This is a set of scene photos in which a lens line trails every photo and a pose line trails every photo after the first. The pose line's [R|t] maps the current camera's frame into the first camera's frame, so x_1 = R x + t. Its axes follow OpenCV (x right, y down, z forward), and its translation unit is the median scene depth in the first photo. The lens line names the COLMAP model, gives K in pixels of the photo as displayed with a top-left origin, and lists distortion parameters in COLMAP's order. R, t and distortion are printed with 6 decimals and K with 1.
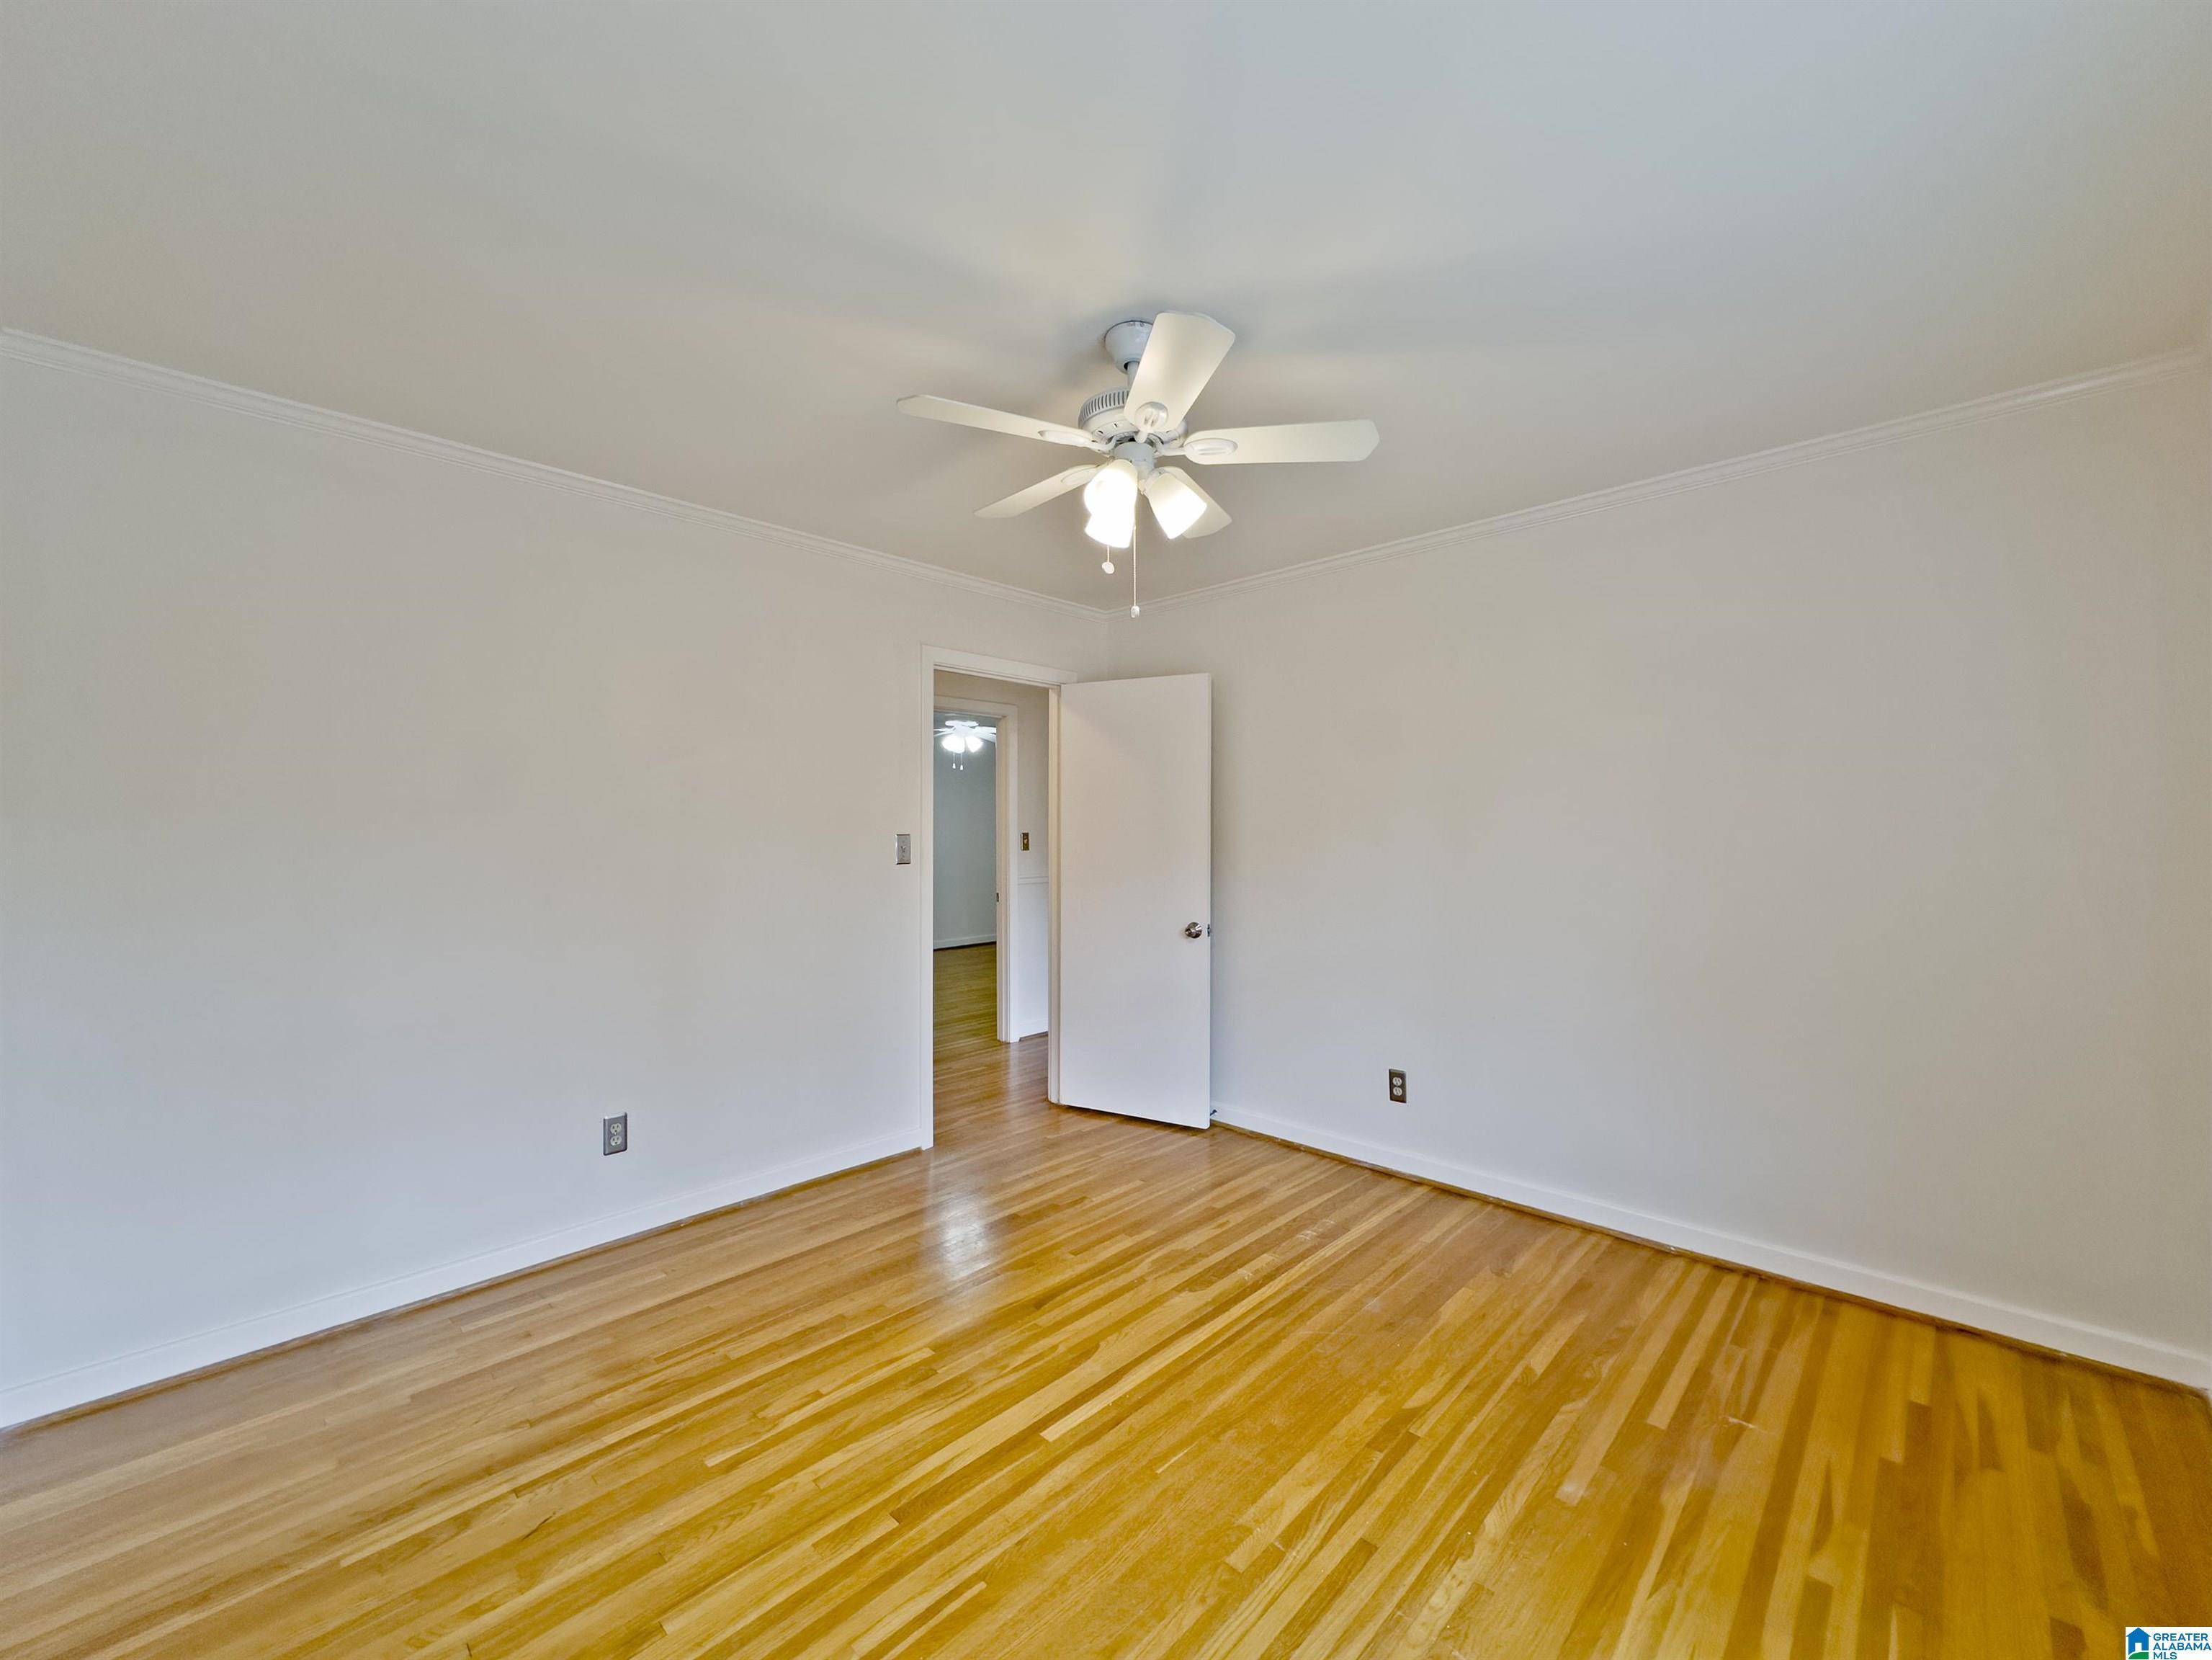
lens RADIAL K [[889.4, 0, 1107.6], [0, 889.4, 830.8], [0, 0, 1]] dist [-0.000818, -0.000064]
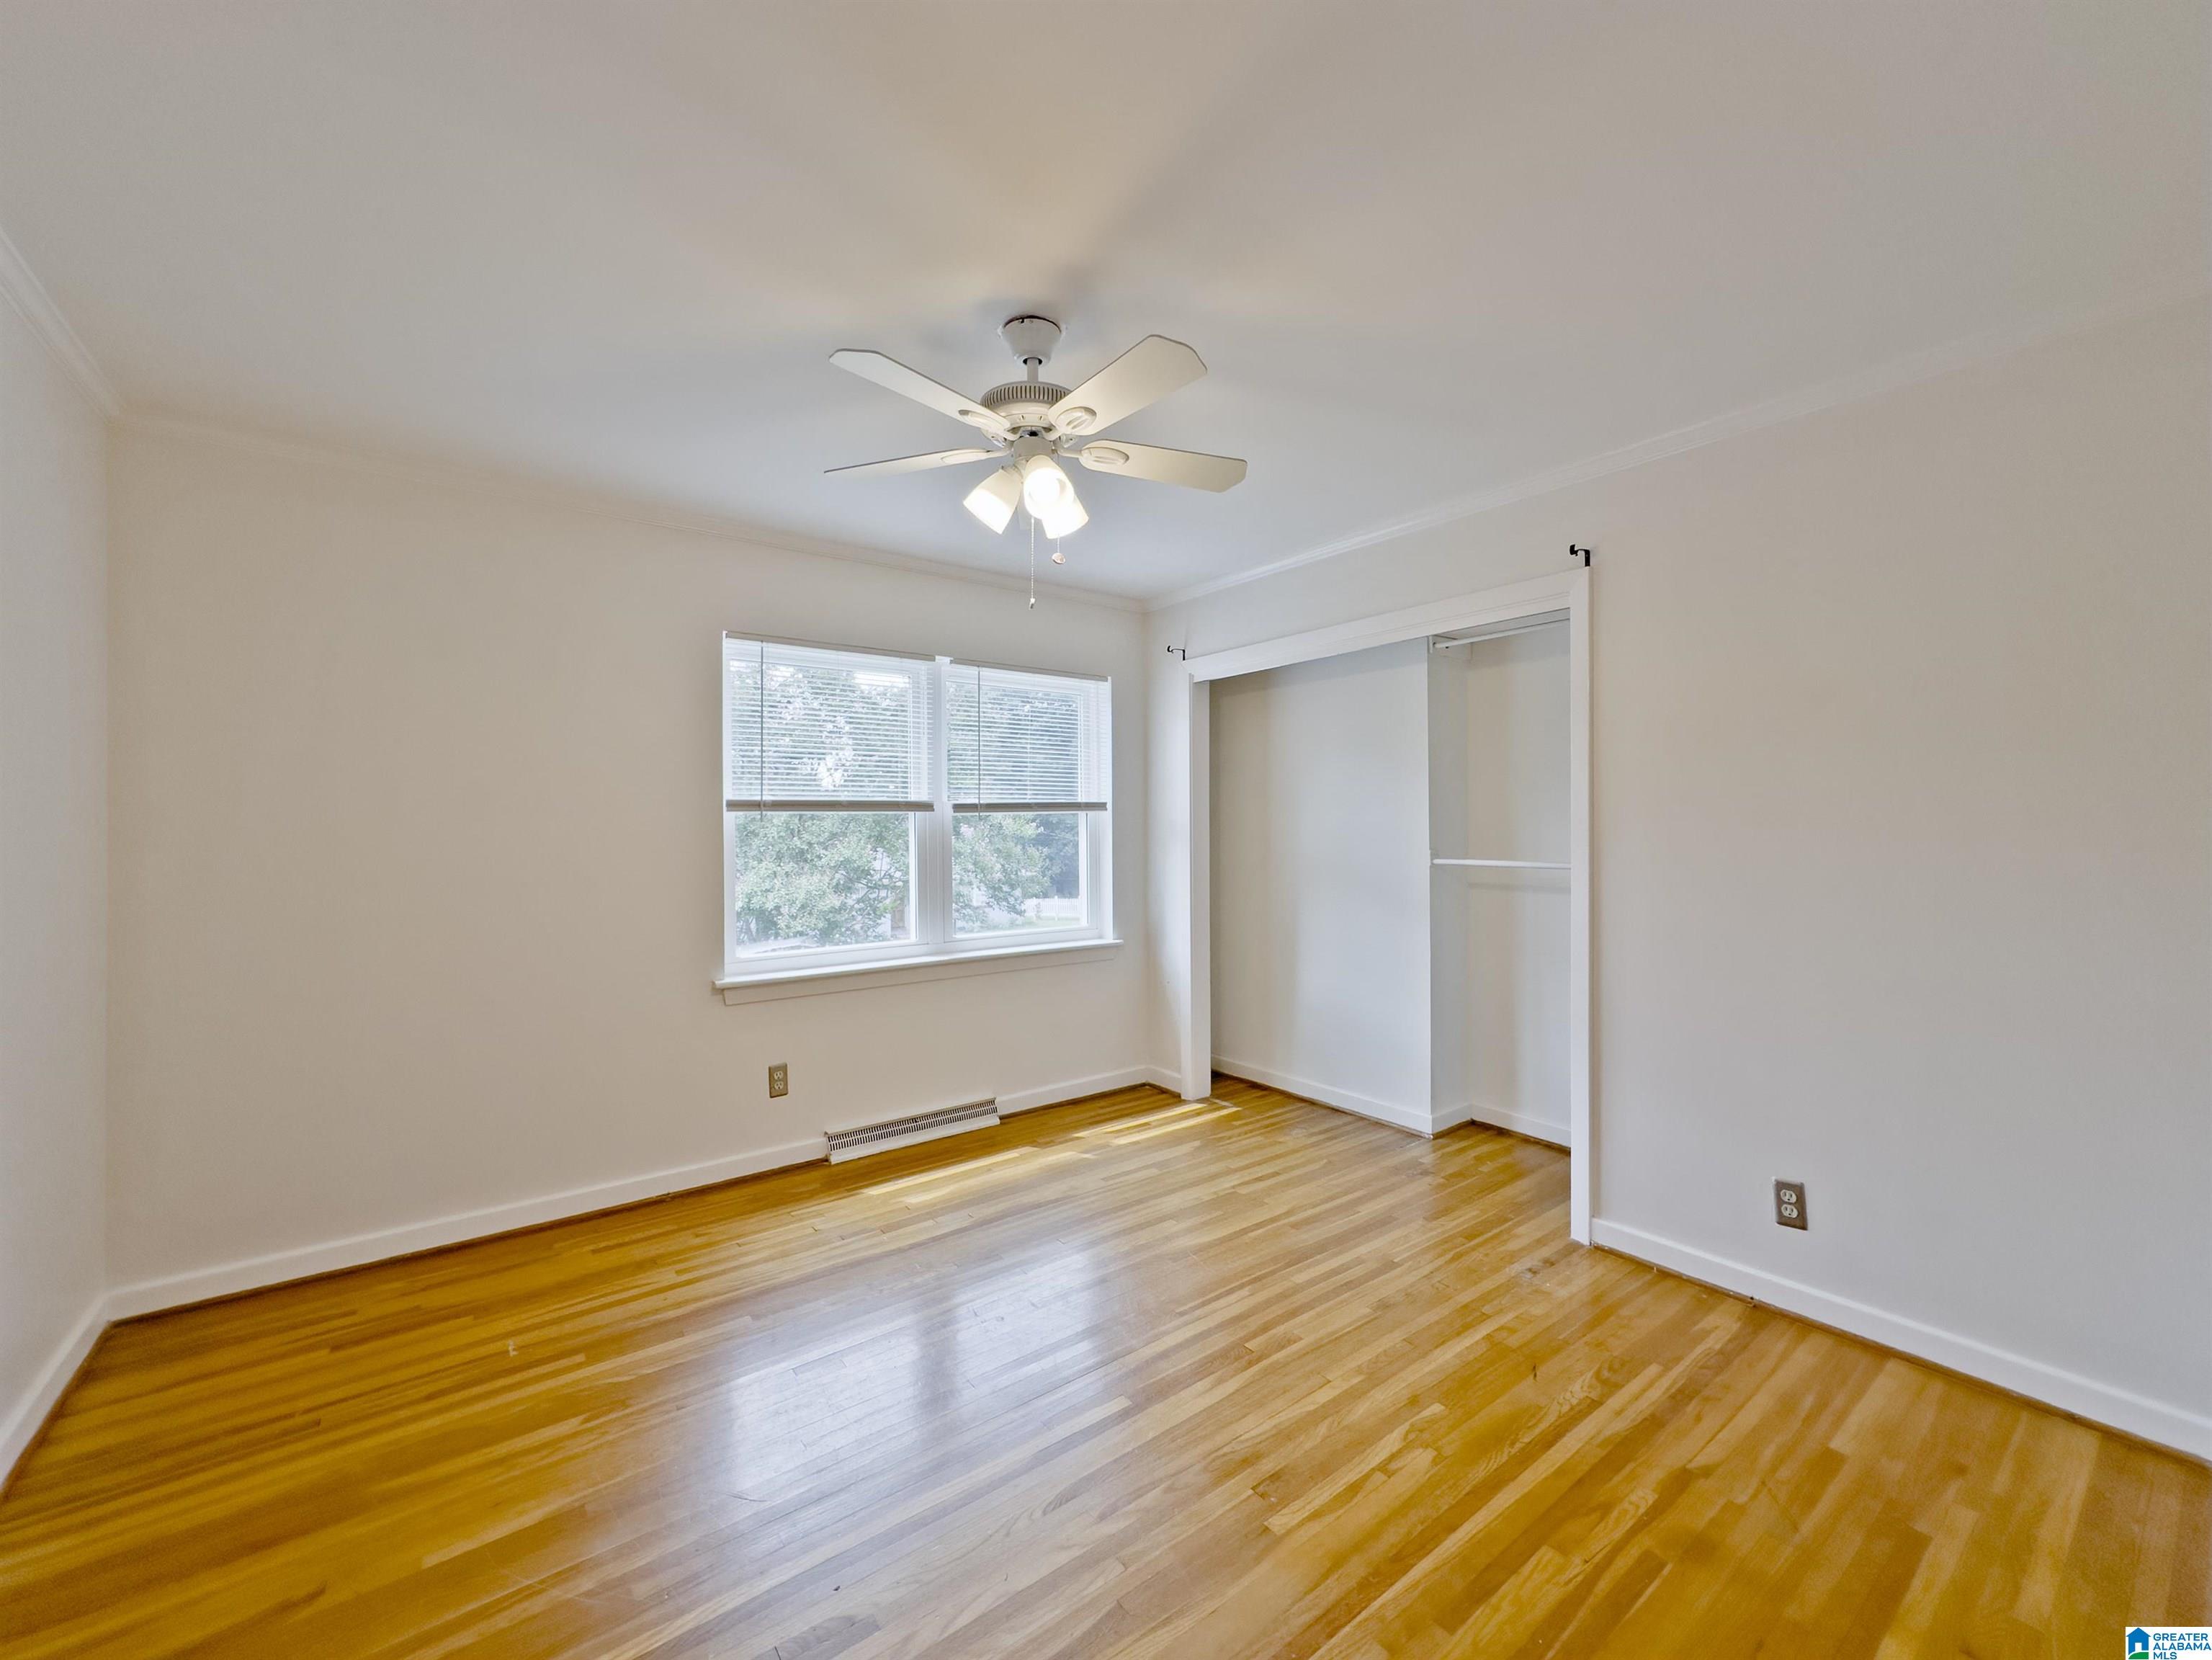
lens RADIAL K [[889.4, 0, 1104.7], [0, 889.4, 827.9], [0, 0, 1]] dist [-0.000818, -0.000064]
pose [[-0.987479, 0.006815, 0.157605, -0.222083], [0.007008, 0.999975, 0.000674, 0.009595], [-0.157597, 0.001770, -0.987502, 2.122454]]
